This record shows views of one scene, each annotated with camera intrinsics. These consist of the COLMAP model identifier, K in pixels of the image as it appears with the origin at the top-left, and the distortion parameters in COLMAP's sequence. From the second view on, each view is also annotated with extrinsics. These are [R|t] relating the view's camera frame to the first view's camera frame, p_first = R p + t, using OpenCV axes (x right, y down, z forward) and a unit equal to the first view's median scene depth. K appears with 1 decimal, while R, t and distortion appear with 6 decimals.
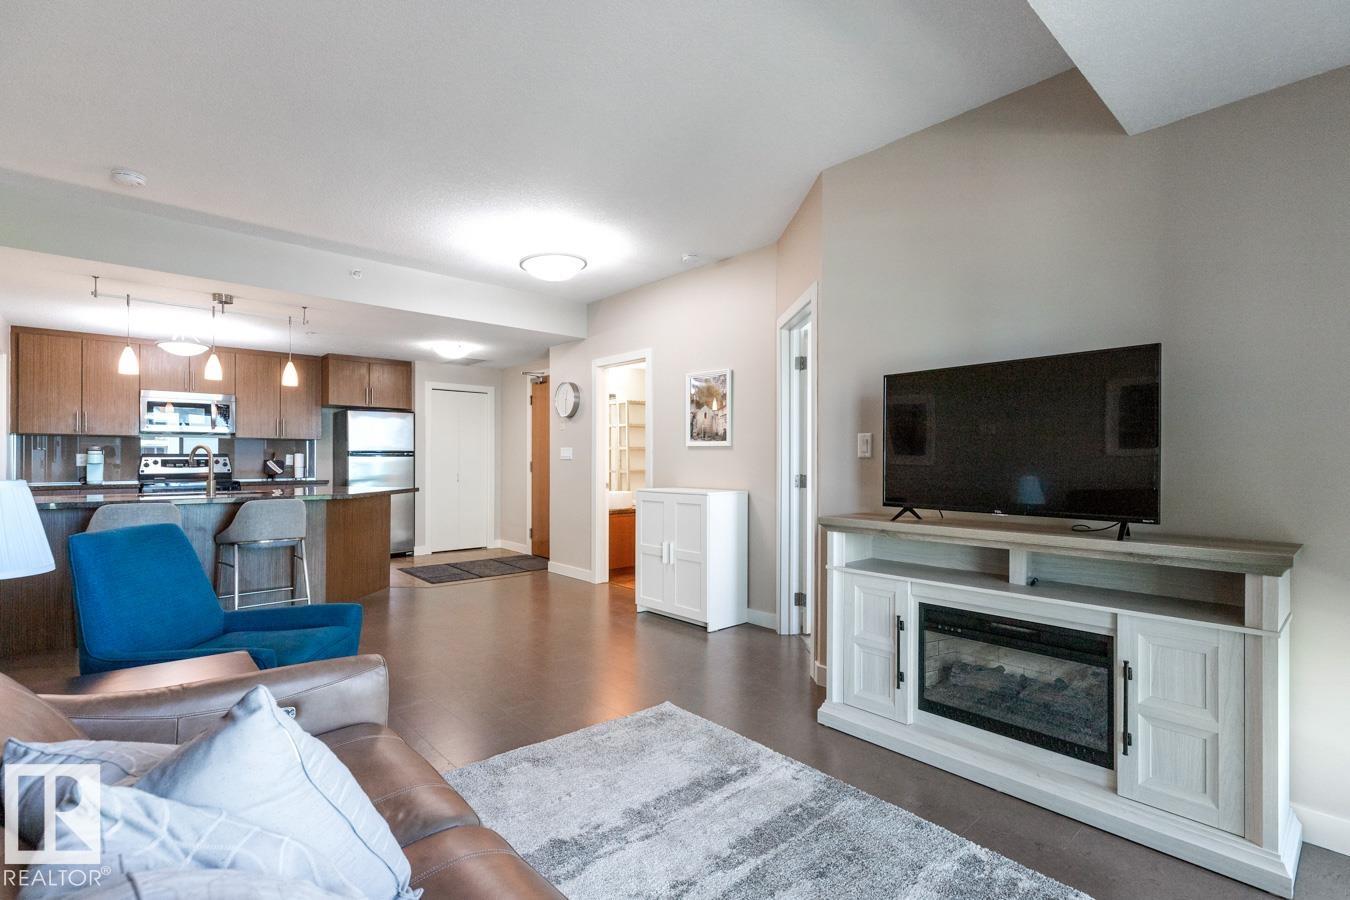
lens RADIAL K [[617.6, 0, 681.3], [0, 617.6, 452.0], [0, 0, 1]] dist [0.000500, -0.001031]
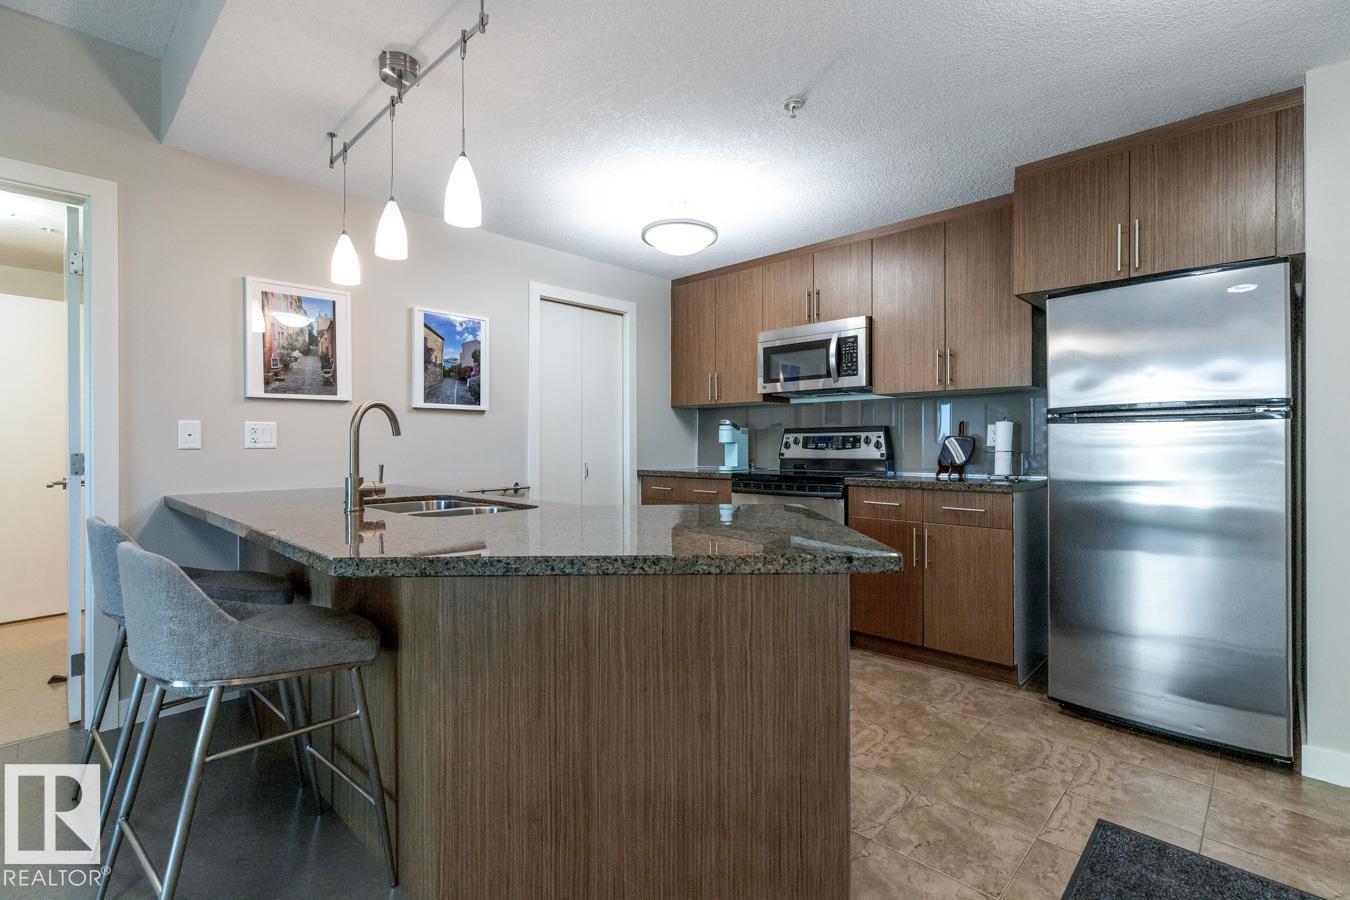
lens RADIAL K [[617.6, 0, 676.5], [0, 617.6, 439.5], [0, 0, 1]] dist [0.000500, -0.001031]
pose [[0.083150, -0.000272, -0.996537, -0.198370], [0.026526, 0.999646, 0.001941, 0.009665], [0.996184, -0.026596, 0.083128, 0.778108]]
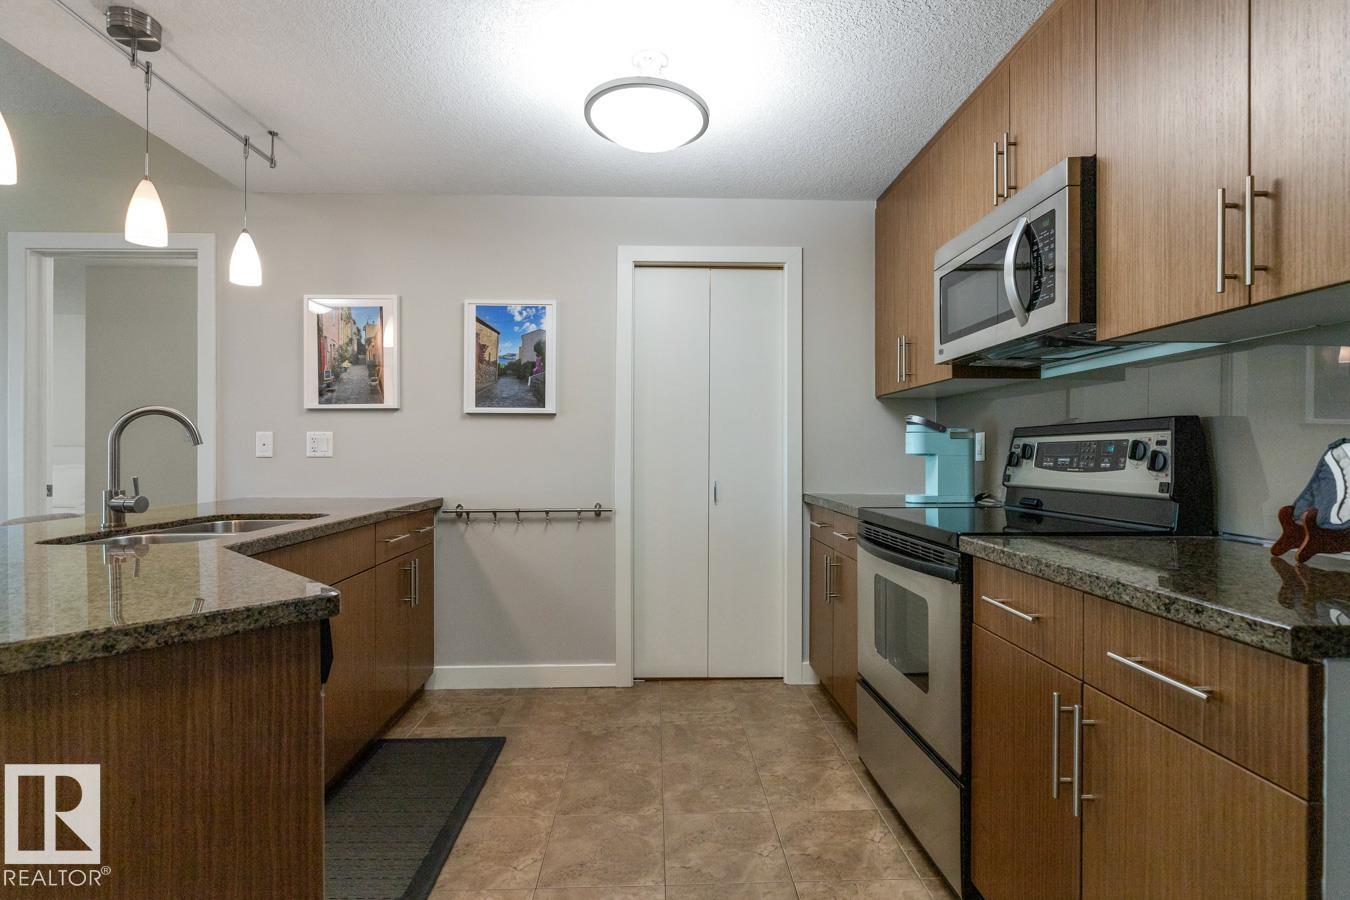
lens RADIAL K [[665.5, 0, 670.7], [0, 665.5, 451.2], [0, 0, 1]] dist [-0.000262, 0.001606]
pose [[-0.634238, 0.003502, -0.773130, -0.433197], [0.020663, 0.999709, -0.012423, 0.015679], [0.772861, -0.023855, -0.634126, 1.025552]]
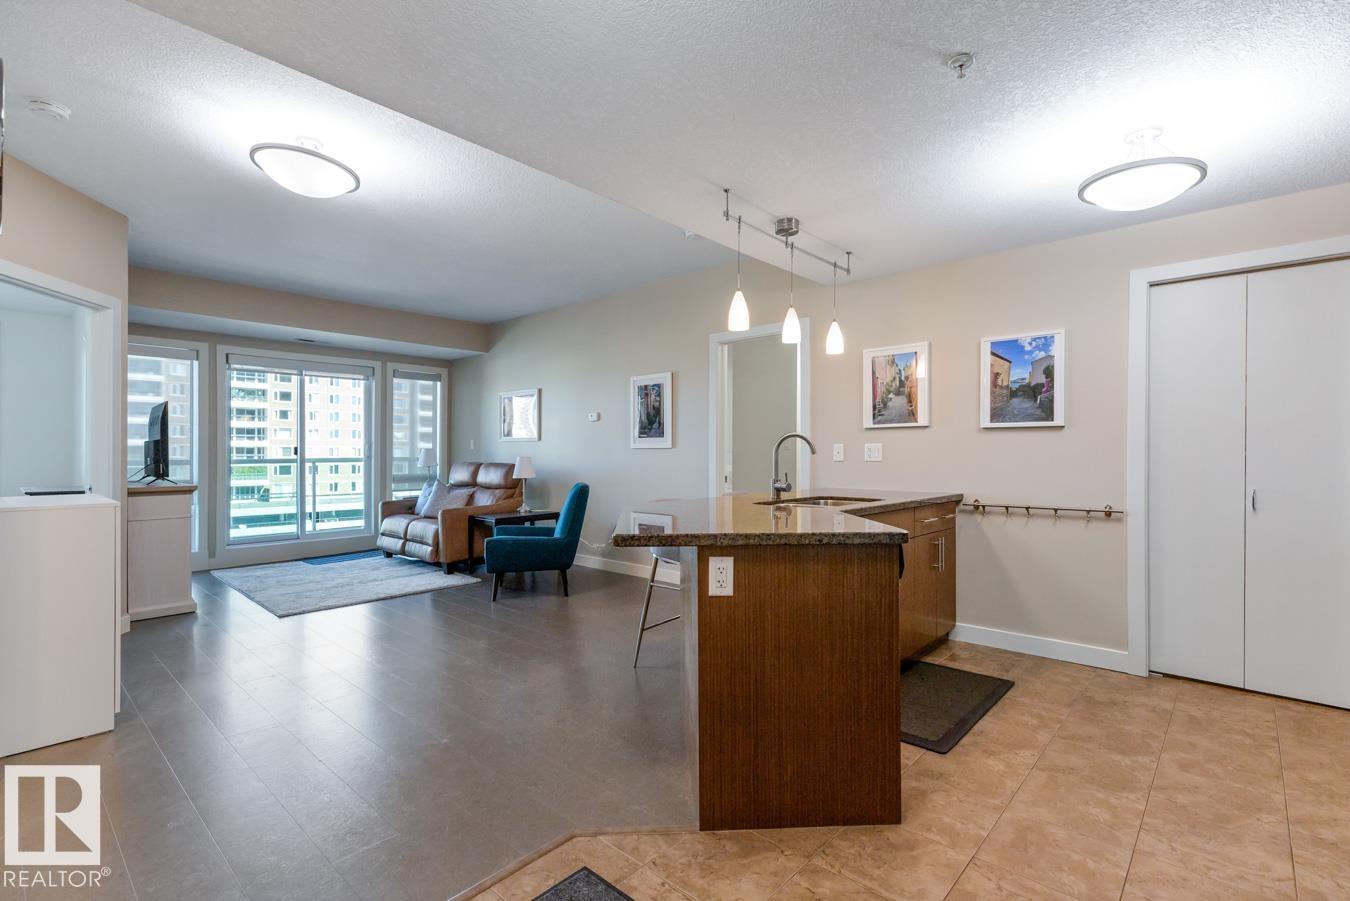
lens RADIAL K [[617.6, 0, 672.9], [0, 617.6, 452.5], [0, 0, 1]] dist [0.000500, -0.001031]
pose [[-0.993415, 0.001540, -0.114563, -0.365161], [0.004687, 0.999619, -0.027209, 0.015846], [0.114477, -0.027567, -0.993043, 1.135210]]
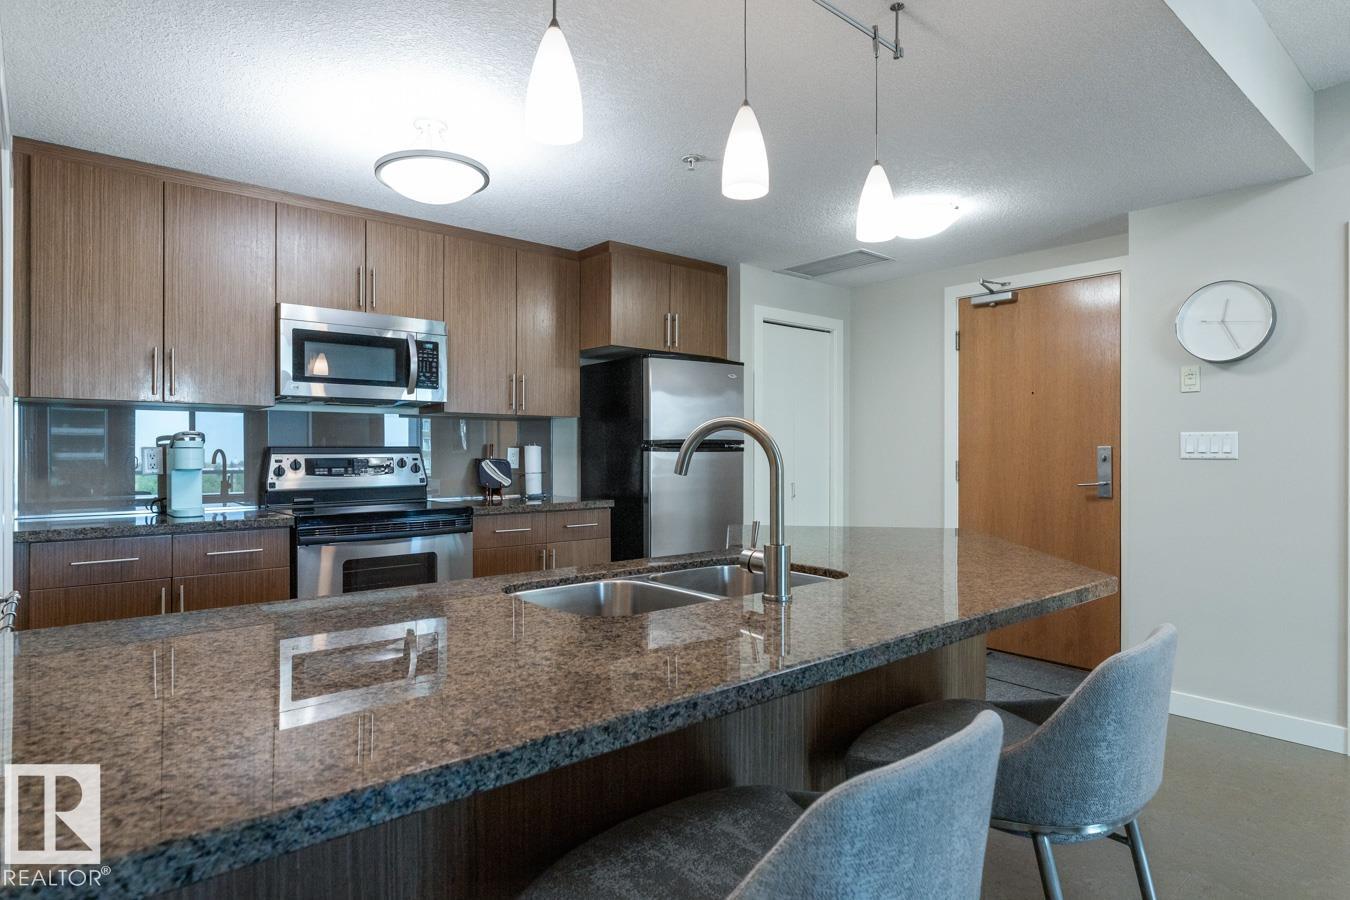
lens RADIAL K [[749.3, 0, 676.0], [0, 749.3, 450.4], [0, 0, 1]] dist [-0.001658, -0.000682]
pose [[0.999846, -0.001543, -0.017479, -0.528670], [0.001758, 0.999923, 0.012287, -0.000879], [0.017459, -0.012316, 0.999772, 0.421344]]
